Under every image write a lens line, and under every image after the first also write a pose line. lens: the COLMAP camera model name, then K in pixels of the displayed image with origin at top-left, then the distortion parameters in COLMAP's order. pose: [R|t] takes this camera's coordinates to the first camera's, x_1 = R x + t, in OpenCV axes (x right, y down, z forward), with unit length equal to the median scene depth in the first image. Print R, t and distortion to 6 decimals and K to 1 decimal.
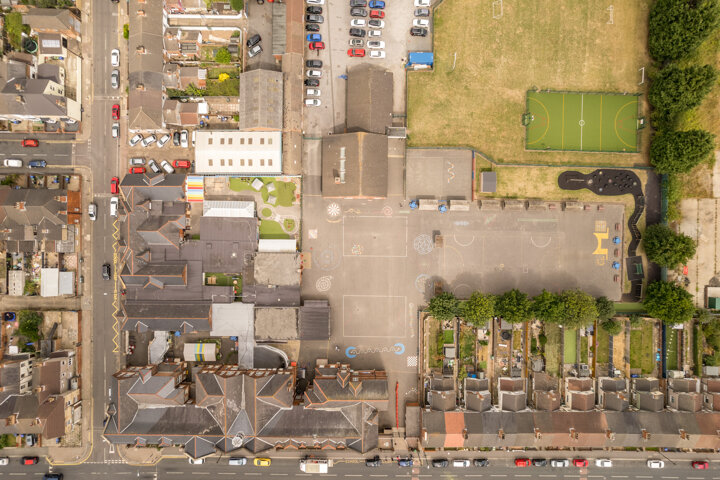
lens RADIAL K [[459.1, 0, 359.4], [0, 459.1, 244.2], [0, 0, 1]] dist [-0.054556, 0.065717]
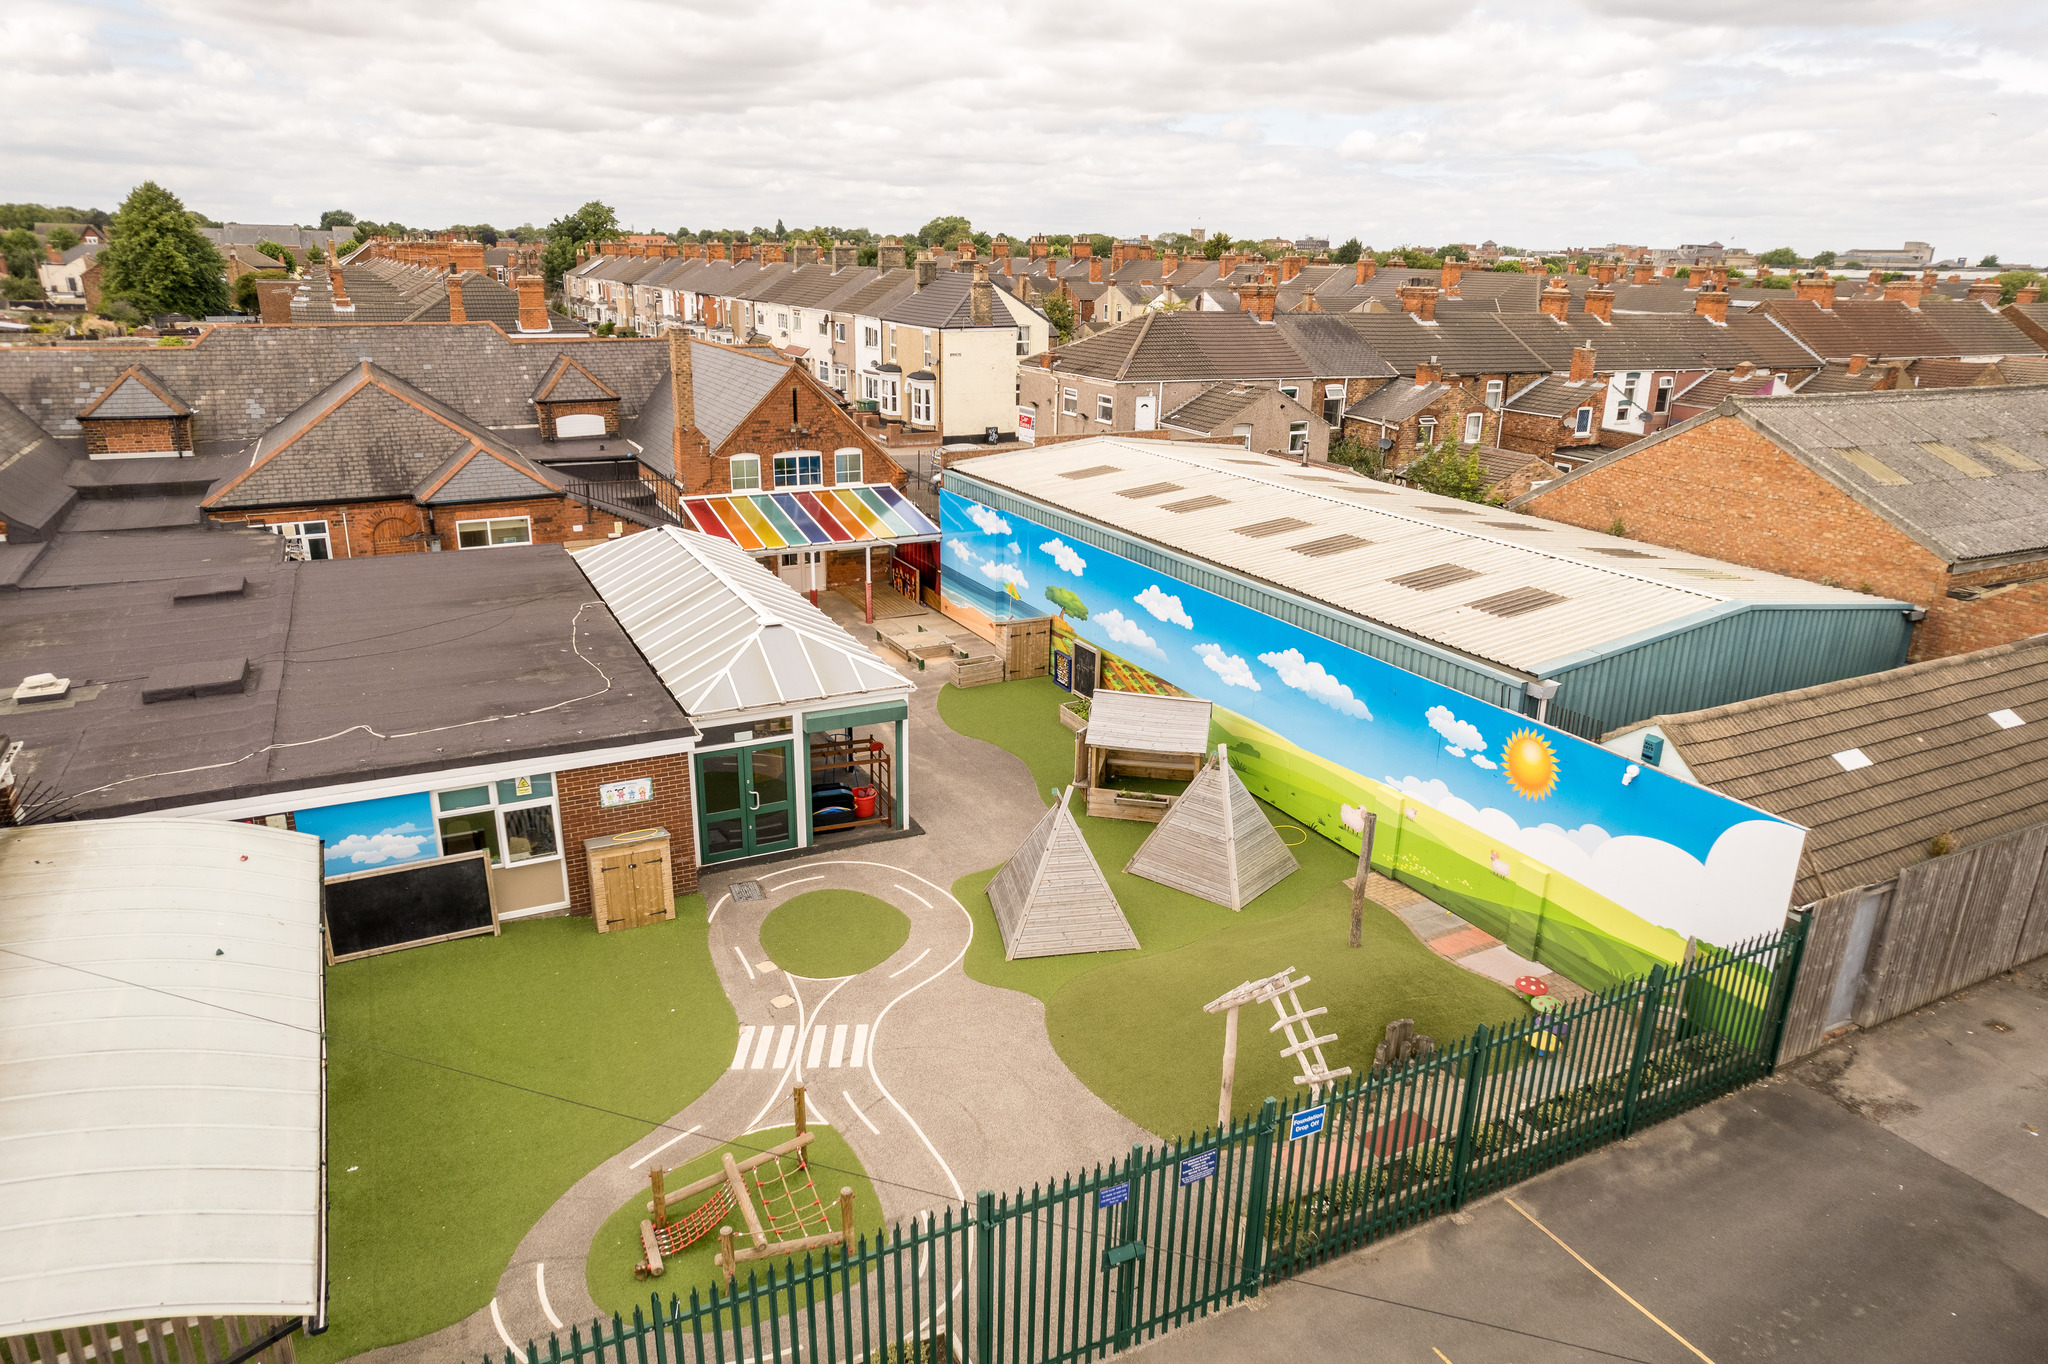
lens RADIAL K [[1305.8, 0, 1022.4], [0, 1305.8, 693.8], [0, 0, 1]] dist [-0.054556, 0.065717]
pose [[0.462166, 0.291300, -0.837584, -0.056164], [-0.886309, 0.120513, -0.447139, -0.017937], [-0.029312, 0.949010, 0.313879, 0.928617]]
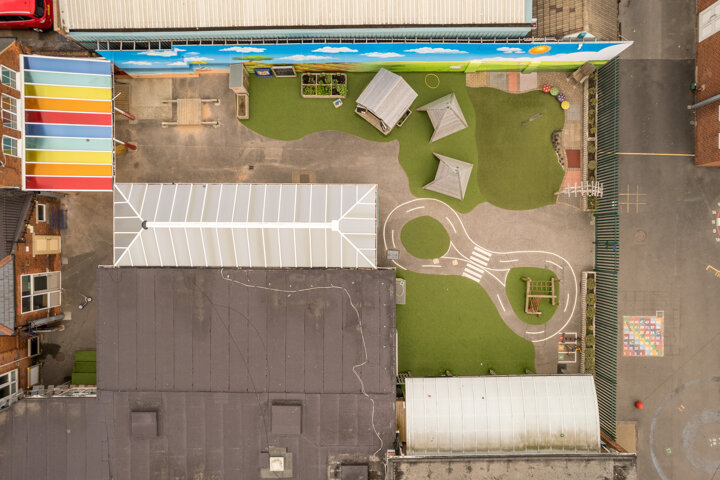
lens RADIAL K [[459.1, 0, 359.4], [0, 459.1, 244.2], [0, 0, 1]] dist [-0.054556, 0.065717]
pose [[0.999891, -0.013777, 0.005219, -0.237089], [0.013806, 0.999890, -0.005502, -0.066303], [-0.005142, 0.005574, 0.999971, 0.800374]]
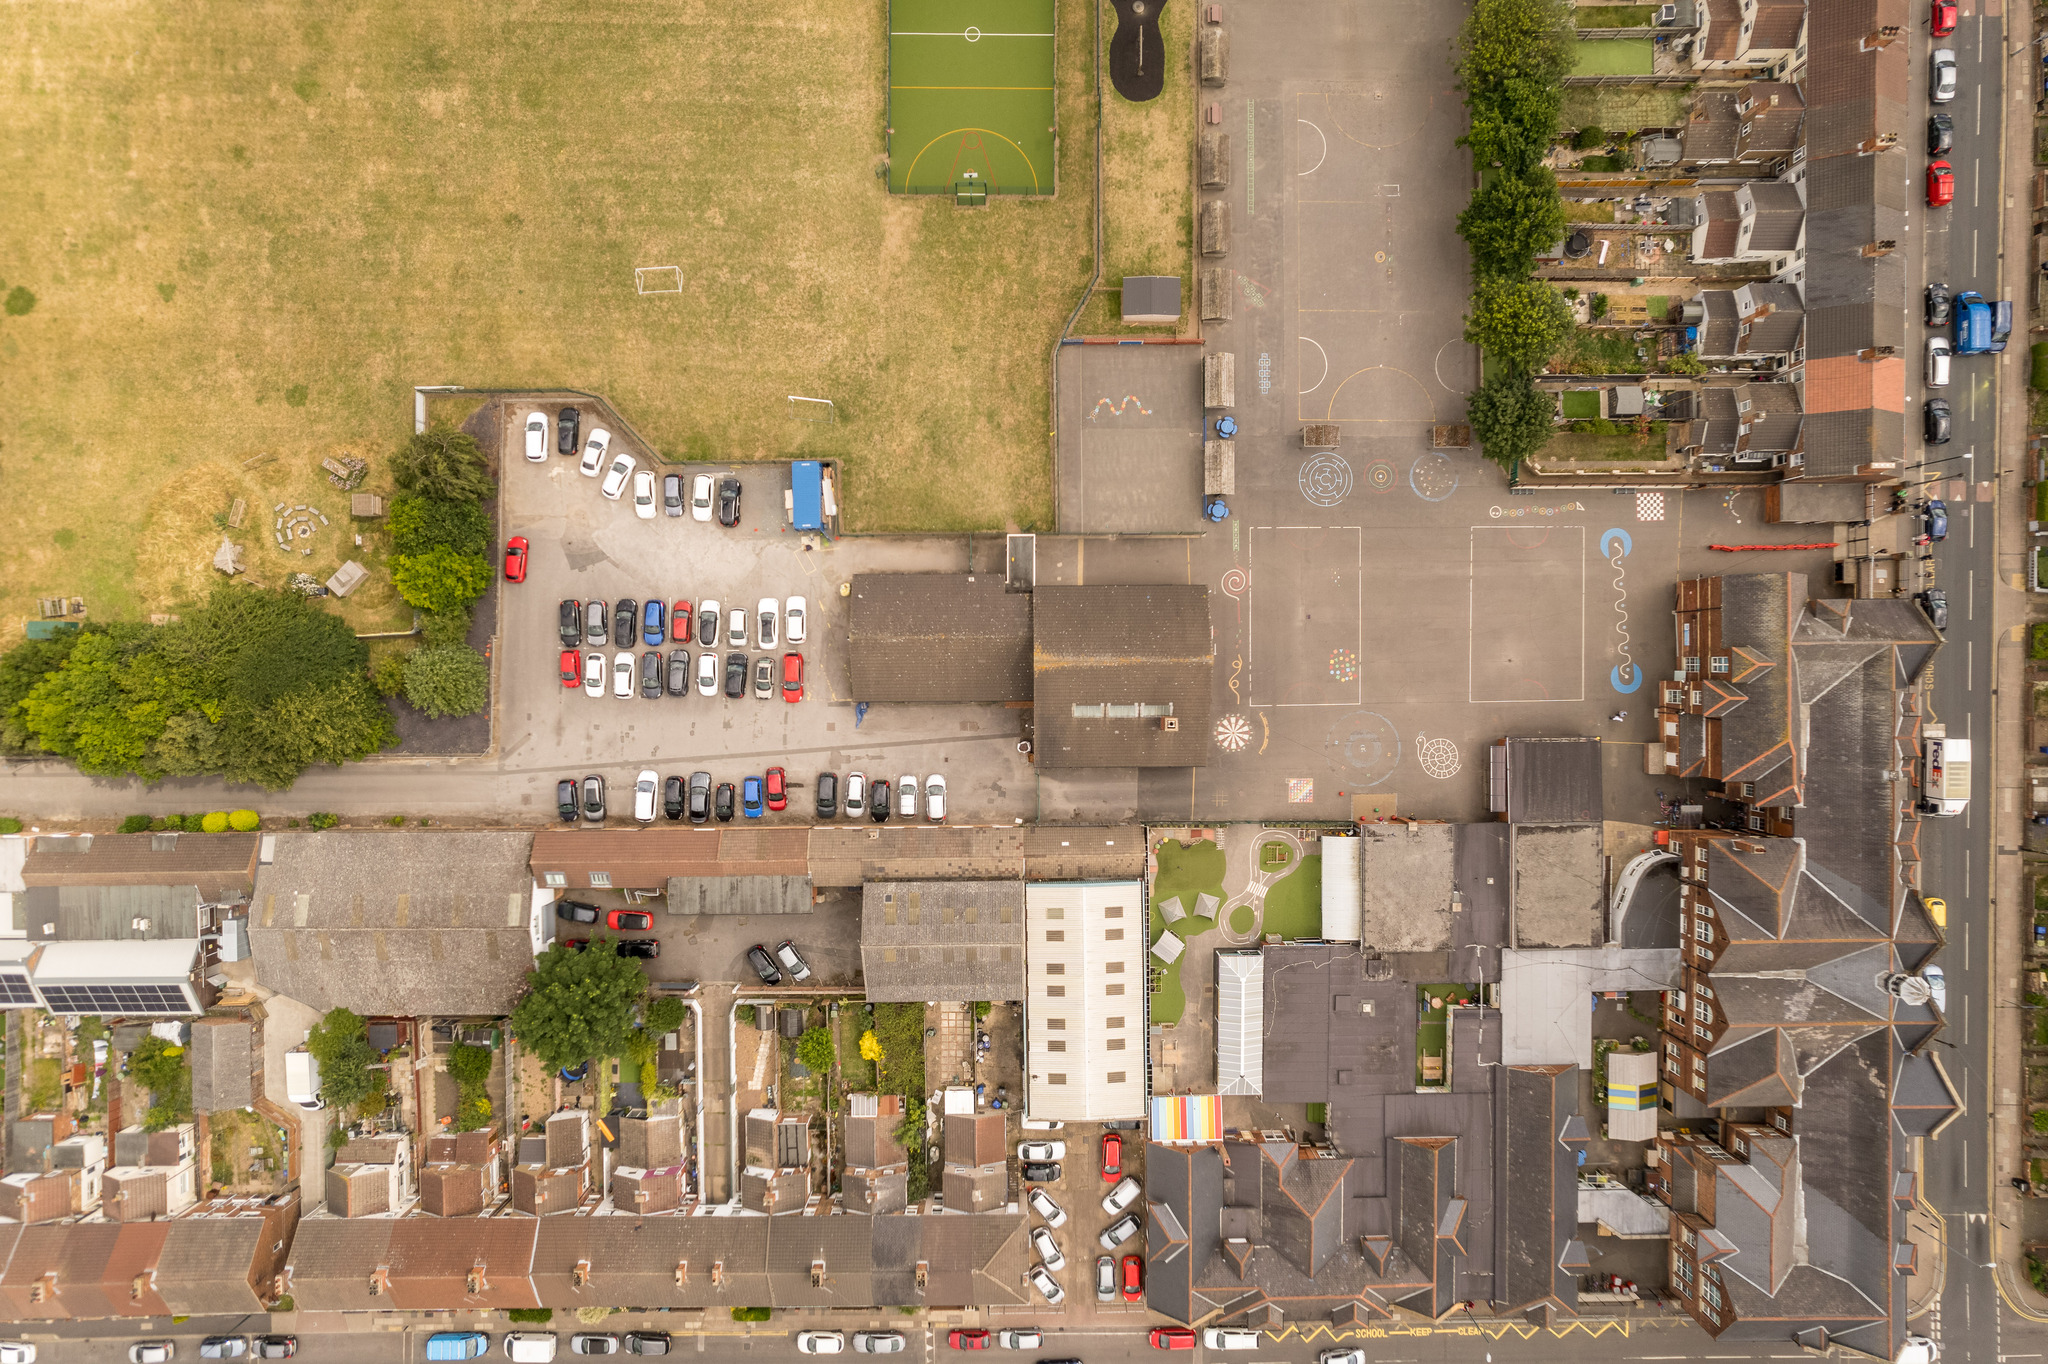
lens RADIAL K [[1305.8, 0, 1022.4], [0, 1305.8, 693.8], [0, 0, 1]] dist [-0.054556, 0.065717]
pose [[-0.017249, -0.999459, -0.027993, 0.006342], [0.999851, -0.017214, -0.001476, -0.240140], [0.000993, -0.028015, 0.999607, -0.016713]]
